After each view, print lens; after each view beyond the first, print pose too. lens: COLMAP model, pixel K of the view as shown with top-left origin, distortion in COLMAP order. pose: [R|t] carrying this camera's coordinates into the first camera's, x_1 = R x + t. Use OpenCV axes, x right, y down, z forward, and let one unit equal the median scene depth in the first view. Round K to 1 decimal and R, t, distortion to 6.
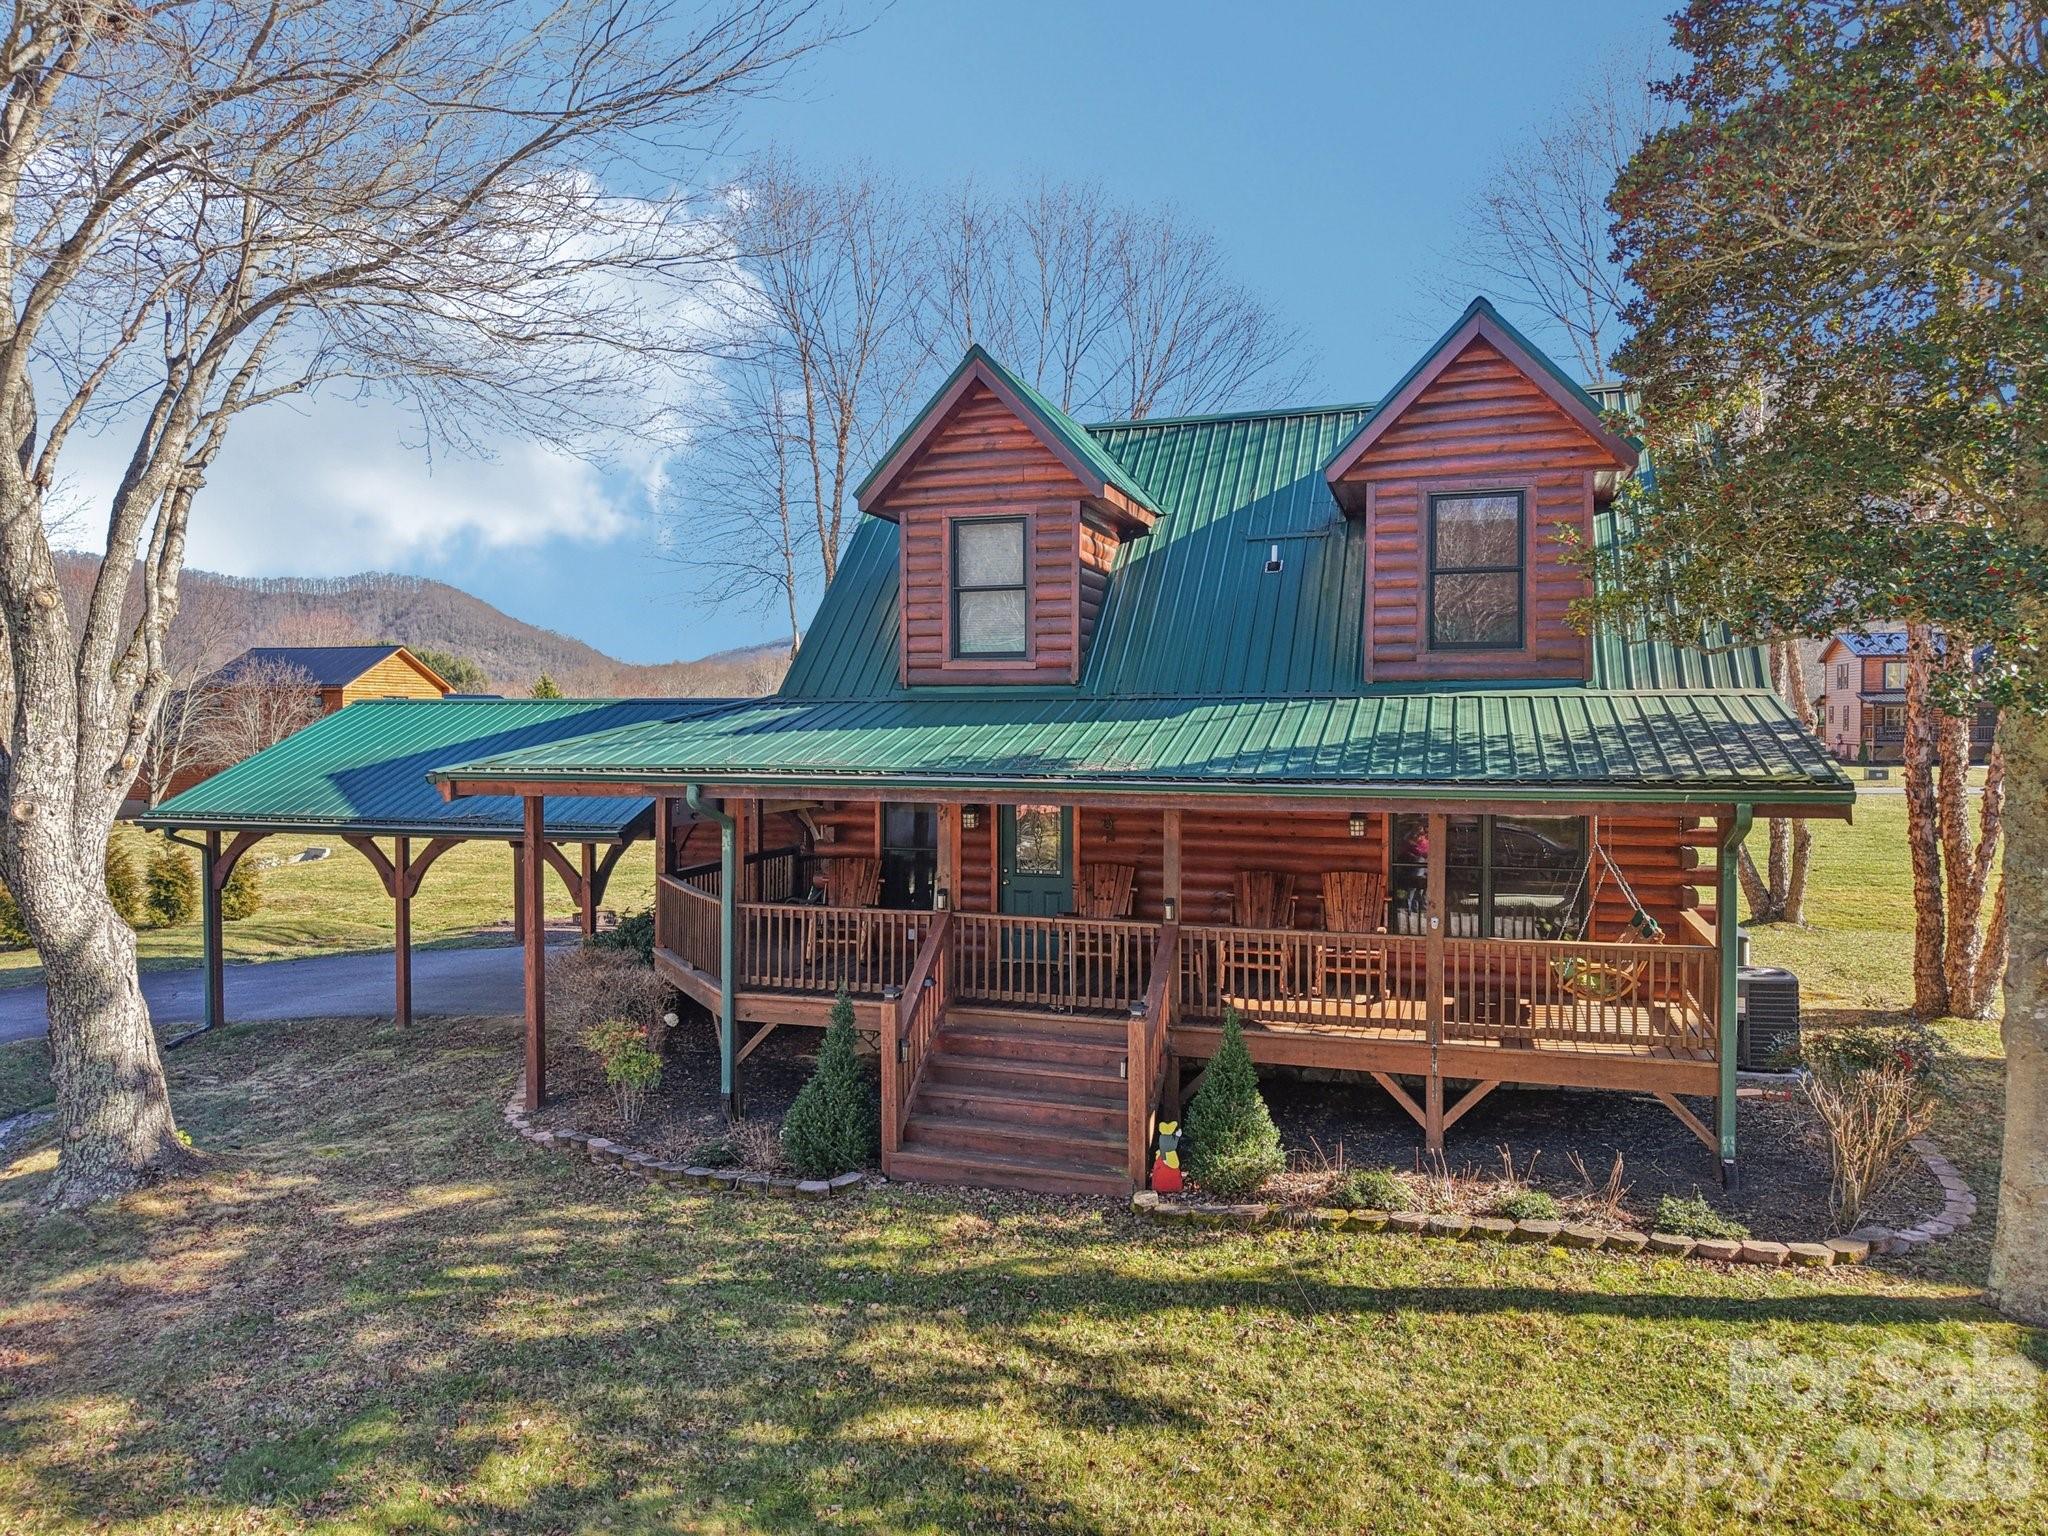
lens RADIAL K [[1396.5, 0, 995.6], [0, 1396.5, 762.8], [0, 0, 1]] dist [0.102238, -0.166550]
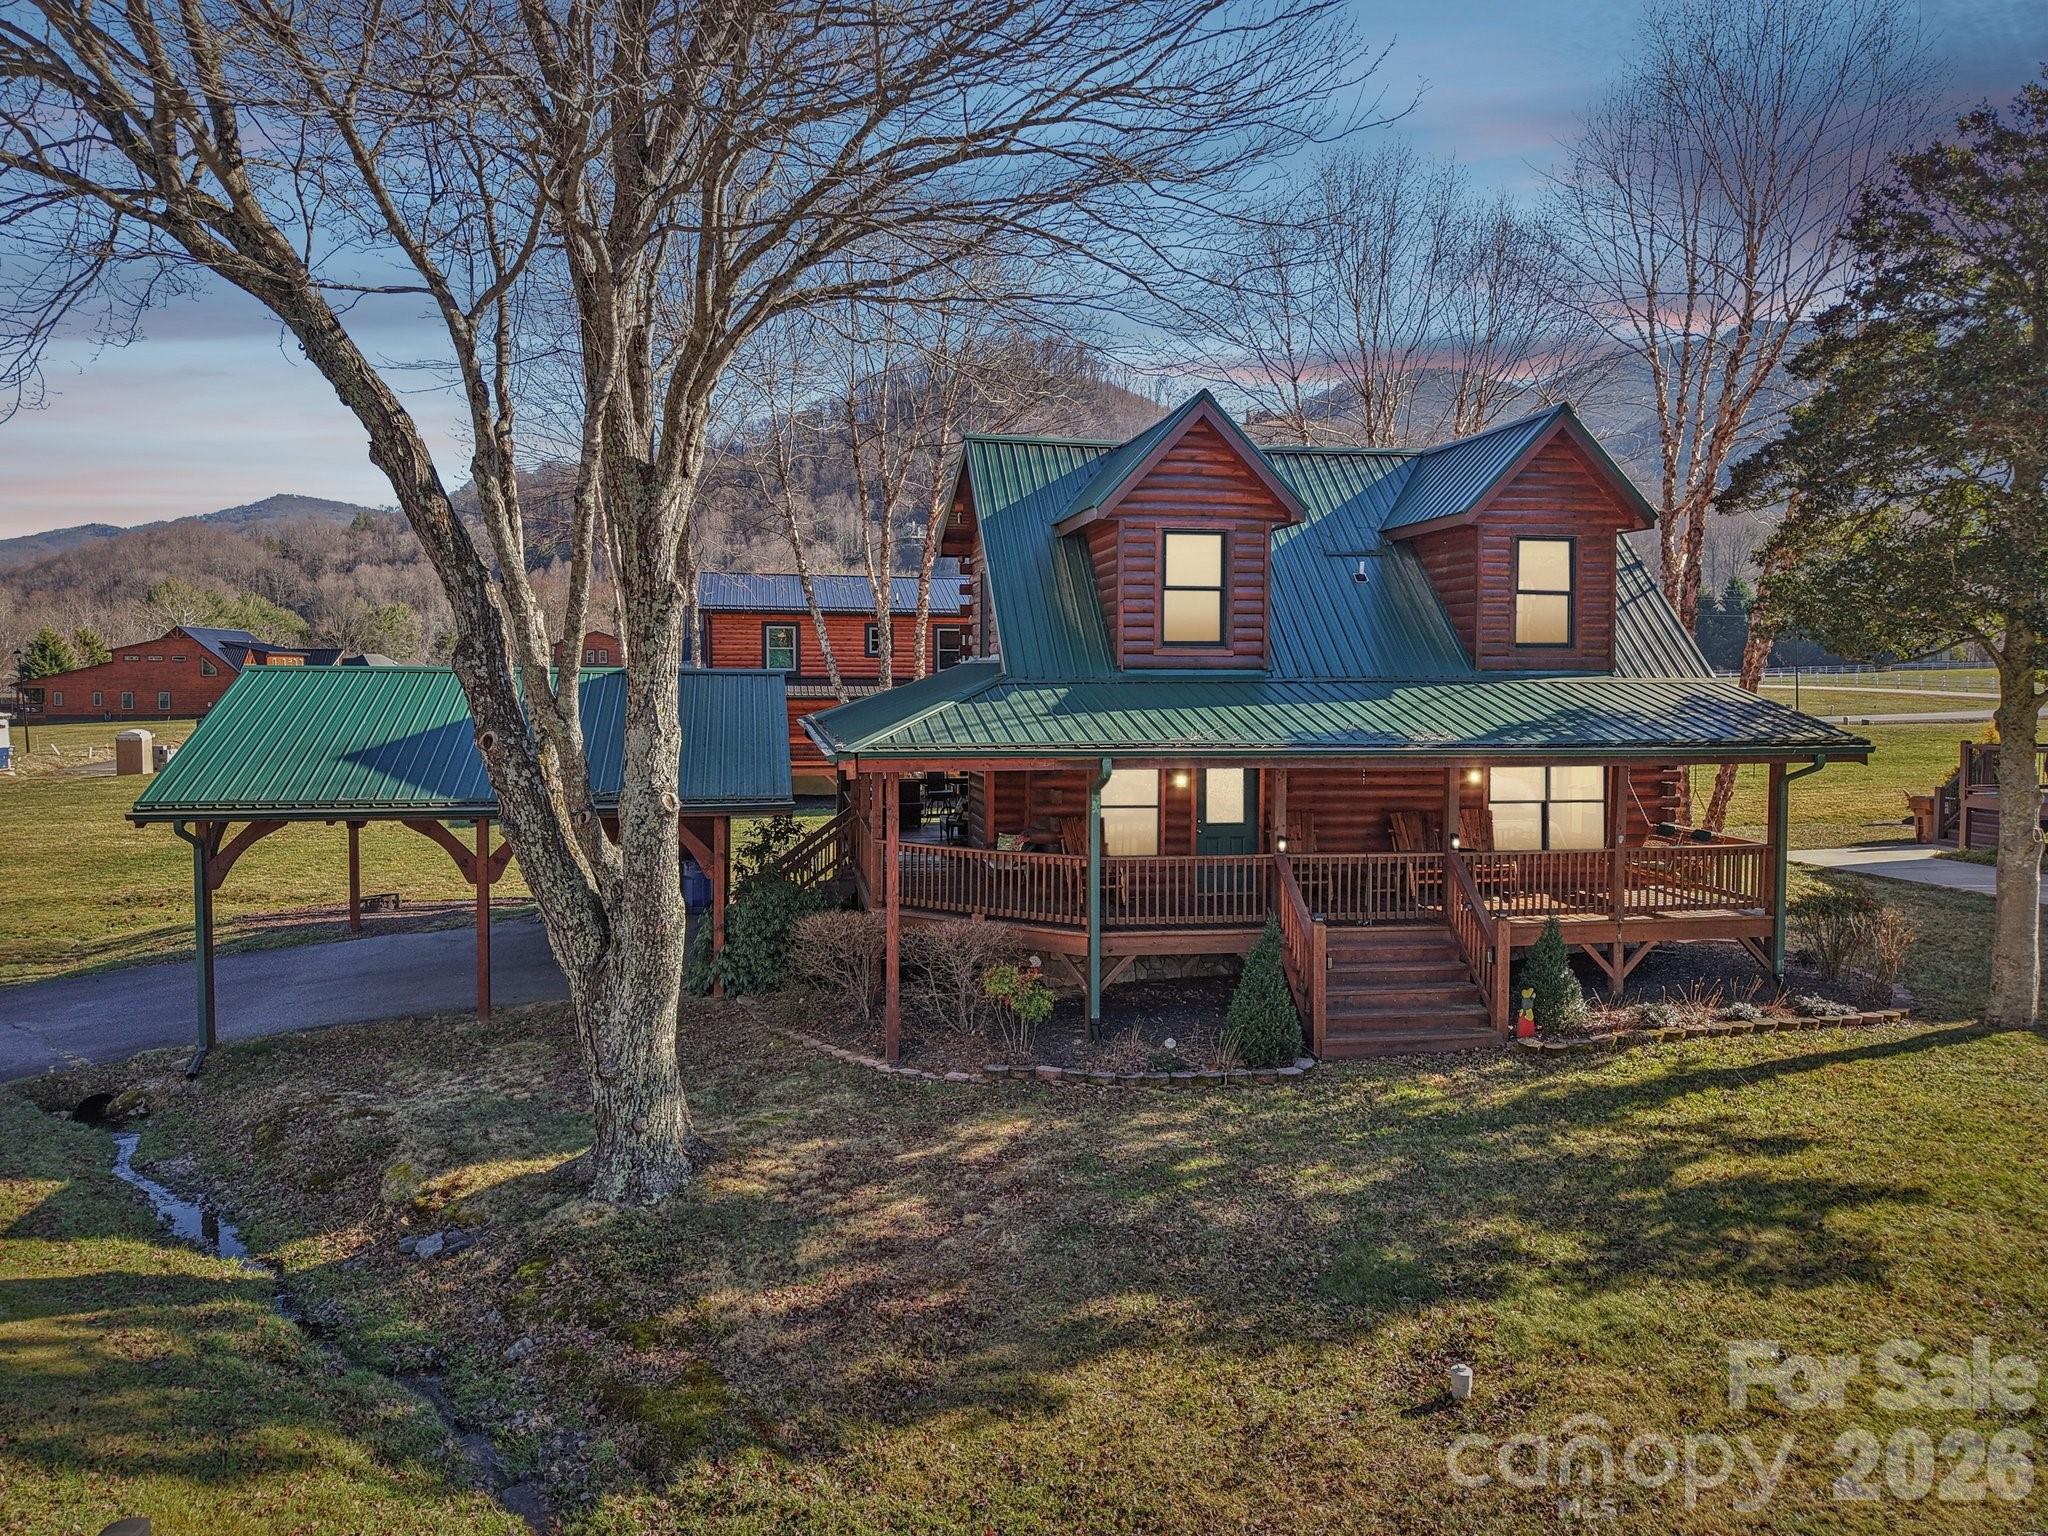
lens RADIAL K [[1396.5, 0, 995.6], [0, 1396.5, 762.8], [0, 0, 1]] dist [0.102238, -0.166550]
pose [[0.868696, -0.025870, 0.494669, -0.995758], [0.008645, 0.999275, 0.037077, -0.027547], [-0.495270, -0.027932, 0.868290, 0.038985]]
